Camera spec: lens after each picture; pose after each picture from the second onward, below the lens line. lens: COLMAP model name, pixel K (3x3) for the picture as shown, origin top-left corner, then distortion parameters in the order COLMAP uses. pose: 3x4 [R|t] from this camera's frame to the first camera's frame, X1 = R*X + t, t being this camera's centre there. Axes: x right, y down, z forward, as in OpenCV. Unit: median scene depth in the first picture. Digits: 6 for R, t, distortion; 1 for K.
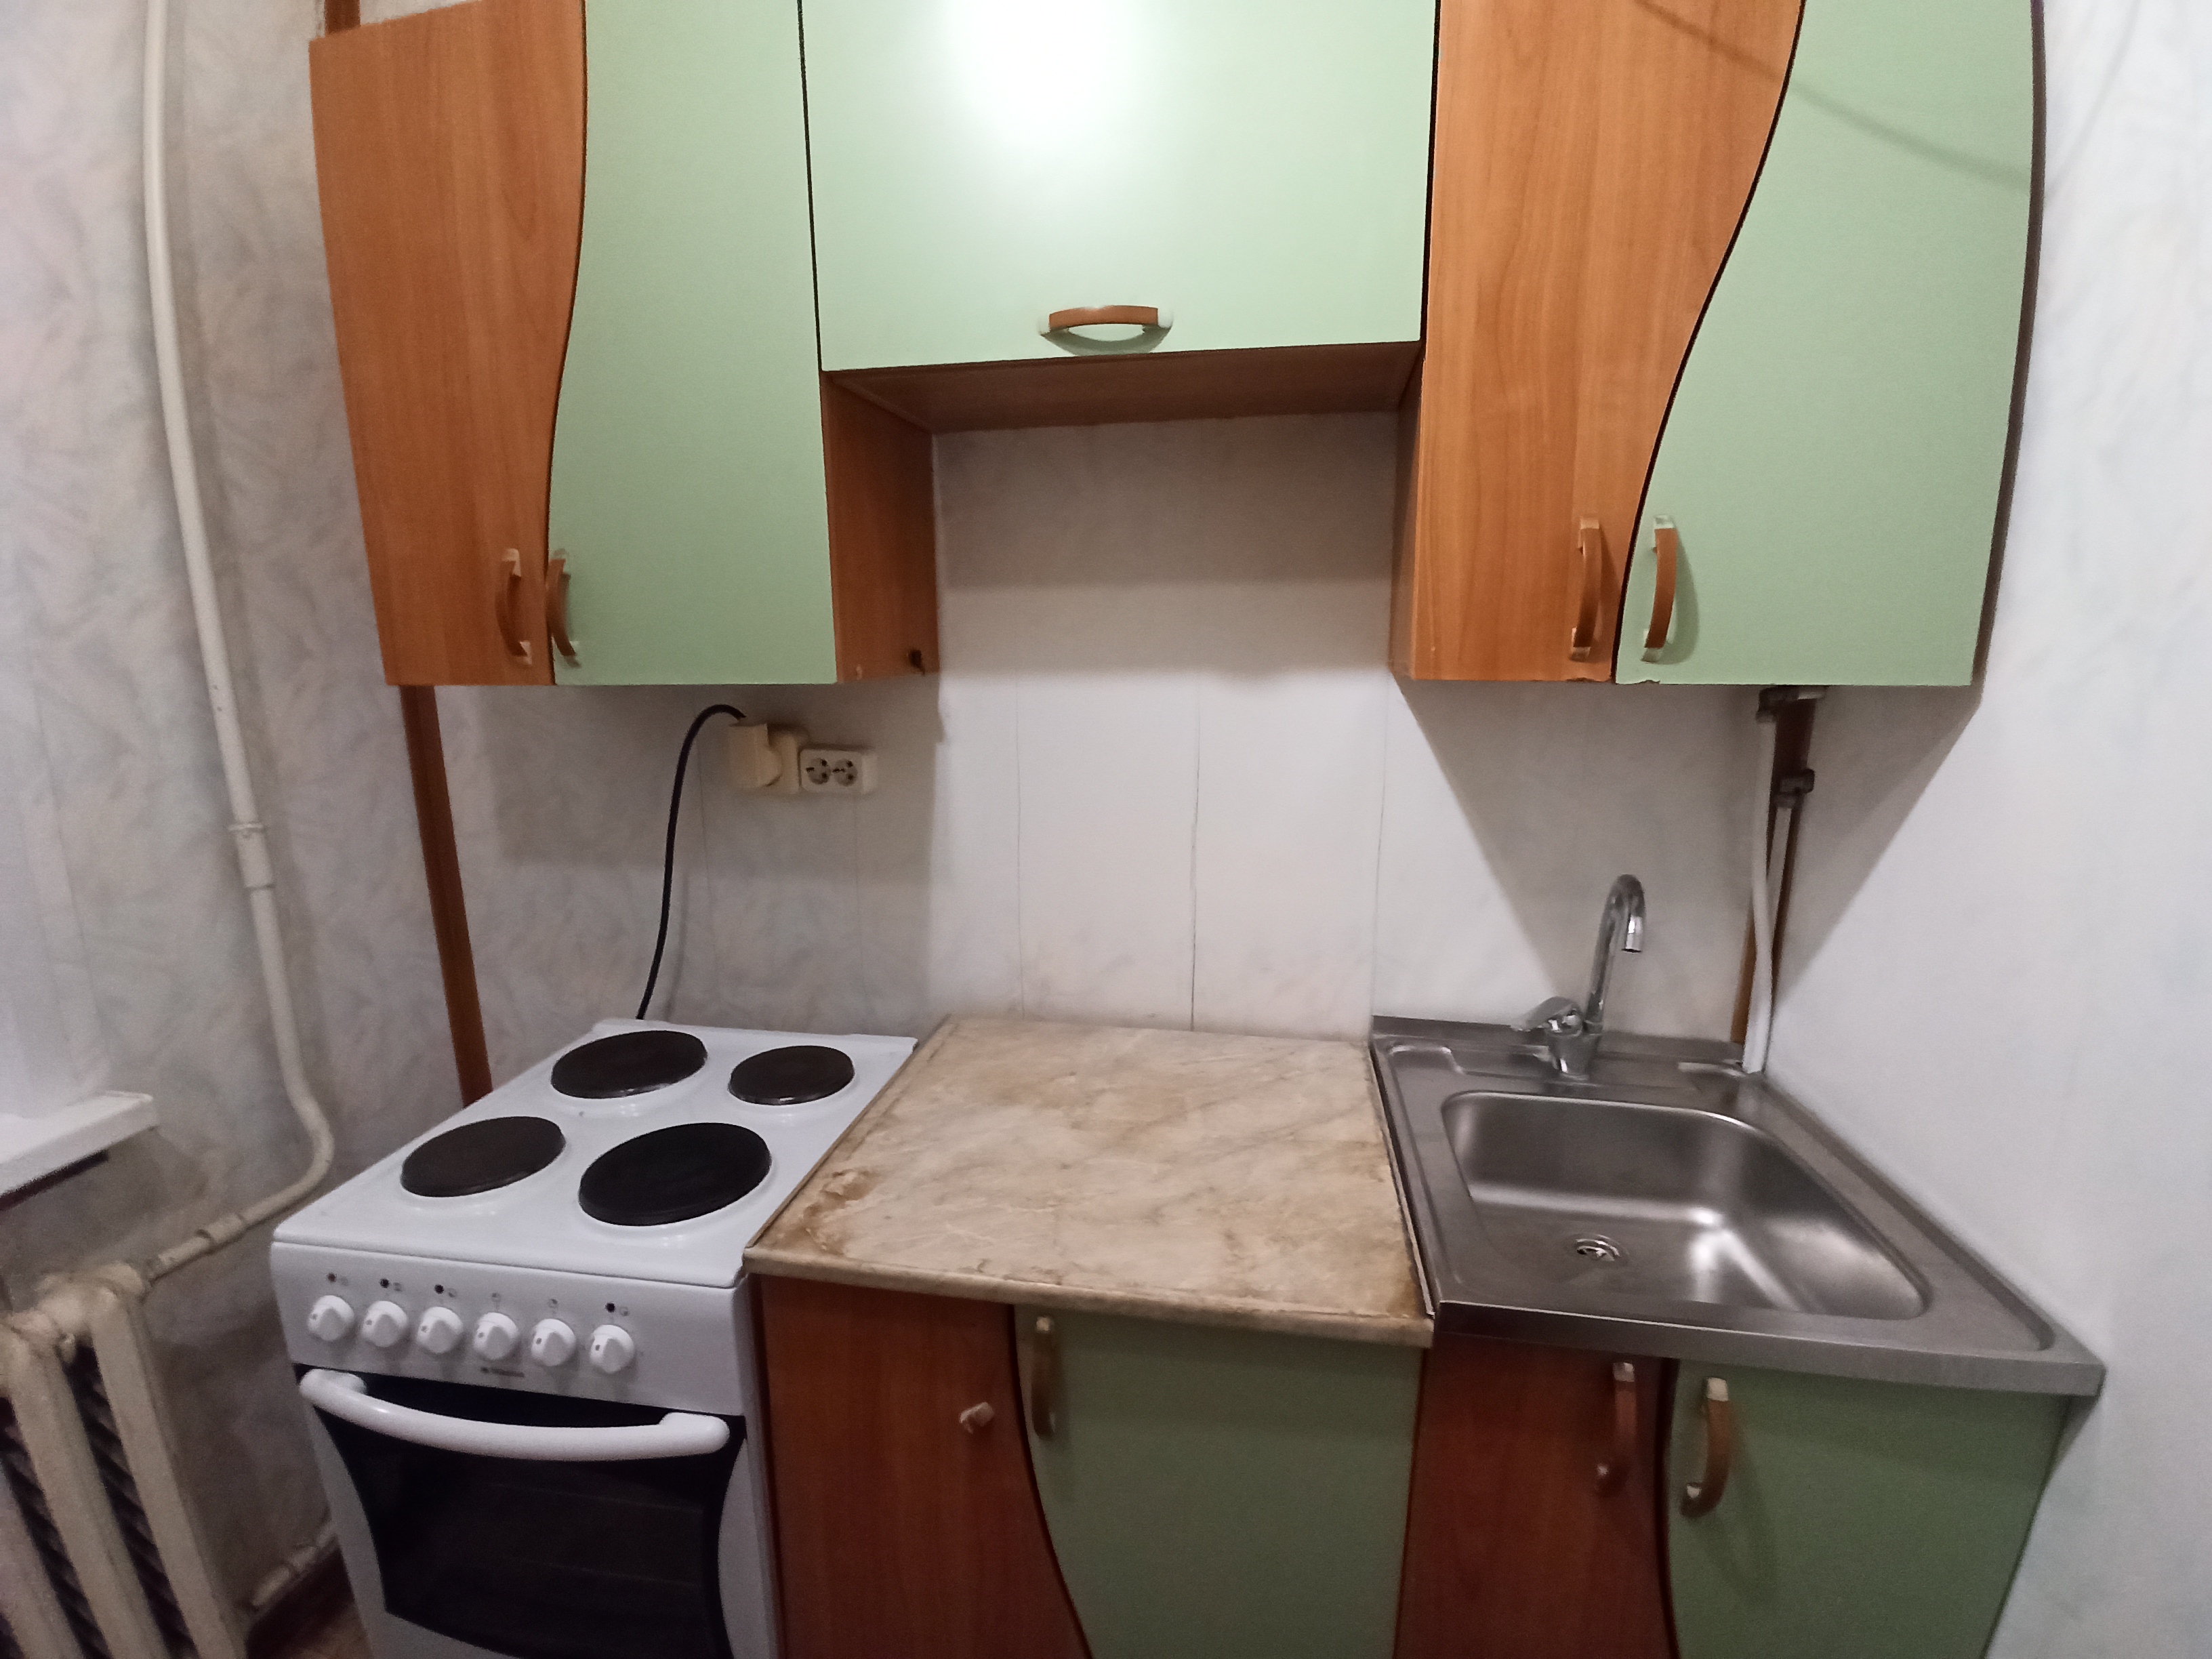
lens RADIAL K [[959.5, 0, 1109.6], [0, 959.5, 841.6], [0, 0, 1]] dist [-0.014617, -0.008843]
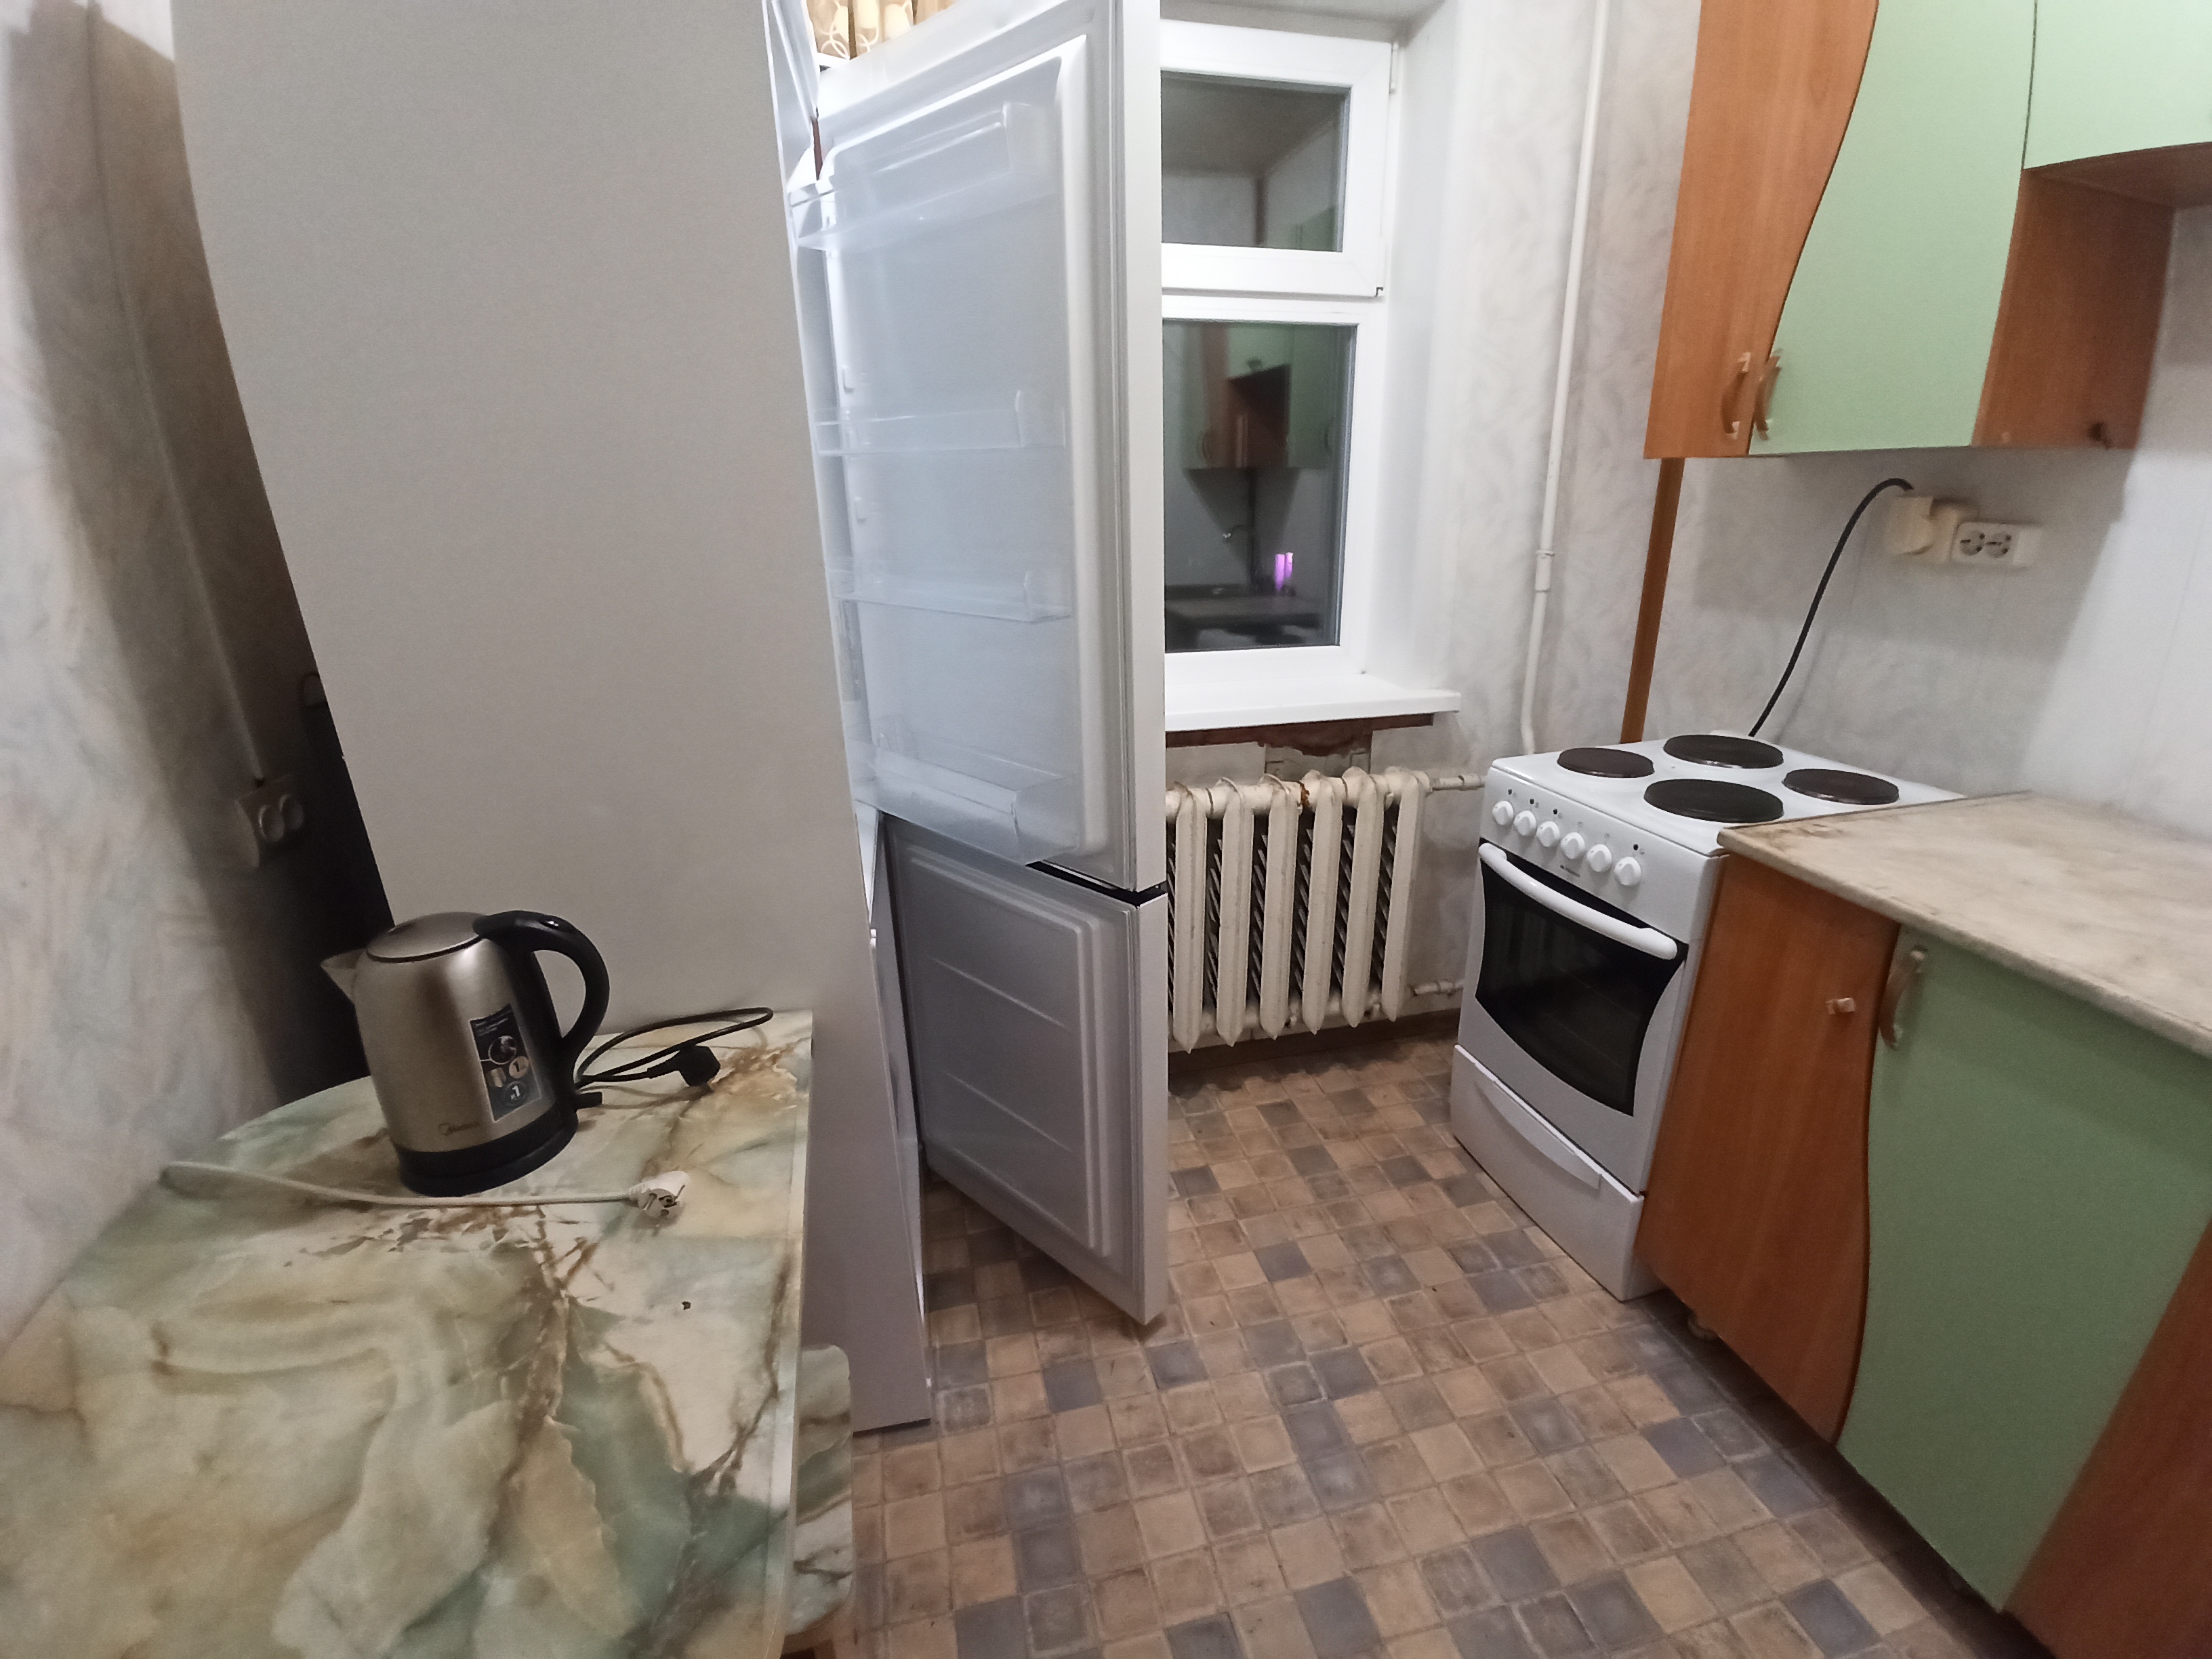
lens RADIAL K [[1002.6, 0, 1097.2], [0, 1002.6, 852.3], [0, 0, 1]] dist [-0.046320, 0.008486]
pose [[0.382422, 0.304850, -0.872250, 0.449753], [-0.166181, 0.951305, 0.259620, 0.166296], [0.908921, 0.045667, 0.414460, -0.399145]]
